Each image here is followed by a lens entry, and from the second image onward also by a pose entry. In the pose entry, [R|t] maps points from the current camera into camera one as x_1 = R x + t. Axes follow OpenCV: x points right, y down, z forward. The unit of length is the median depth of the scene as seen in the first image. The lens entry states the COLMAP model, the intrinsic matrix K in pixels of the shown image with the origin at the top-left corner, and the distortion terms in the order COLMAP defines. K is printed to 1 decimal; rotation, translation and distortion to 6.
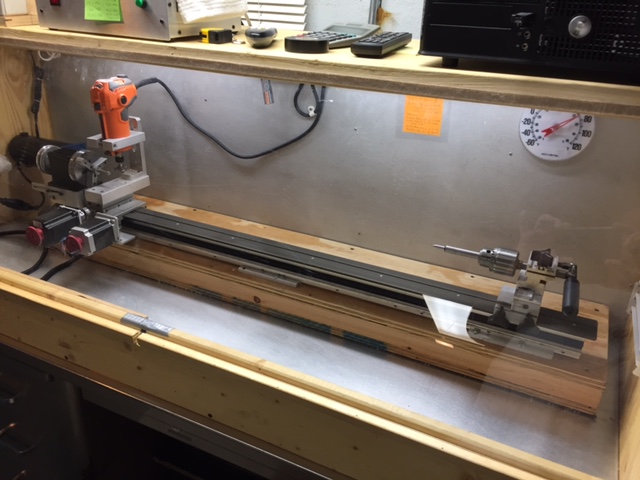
lens RADIAL K [[548.7, 0, 320.0], [0, 548.7, 240.0], [0, 0, 1]] dist [0.111518, -0.156227]
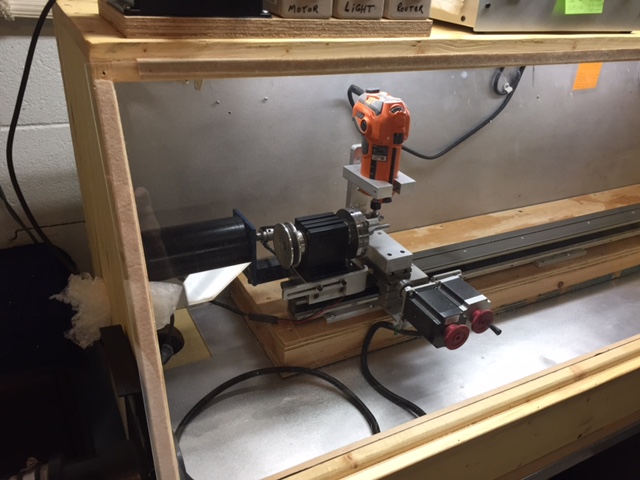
lens RADIAL K [[548.7, 0, 320.0], [0, 548.7, 240.0], [0, 0, 1]] dist [0.111518, -0.156227]
pose [[0.580538, -0.372873, 0.723838, -1.075528], [0.305162, 0.923823, 0.231144, -0.333530], [-0.754885, 0.086700, 0.650101, 0.678444]]
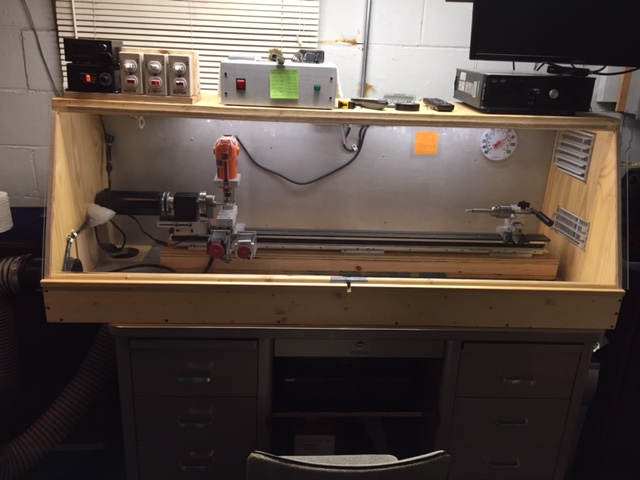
lens RADIAL K [[548.7, 0, 320.0], [0, 548.7, 240.0], [0, 0, 1]] dist [0.111518, -0.156227]
pose [[0.872602, -0.154758, 0.463267, -0.925167], [0.195211, 0.979931, -0.040343, 0.072956], [-0.447726, 0.125638, 0.885300, -0.330493]]
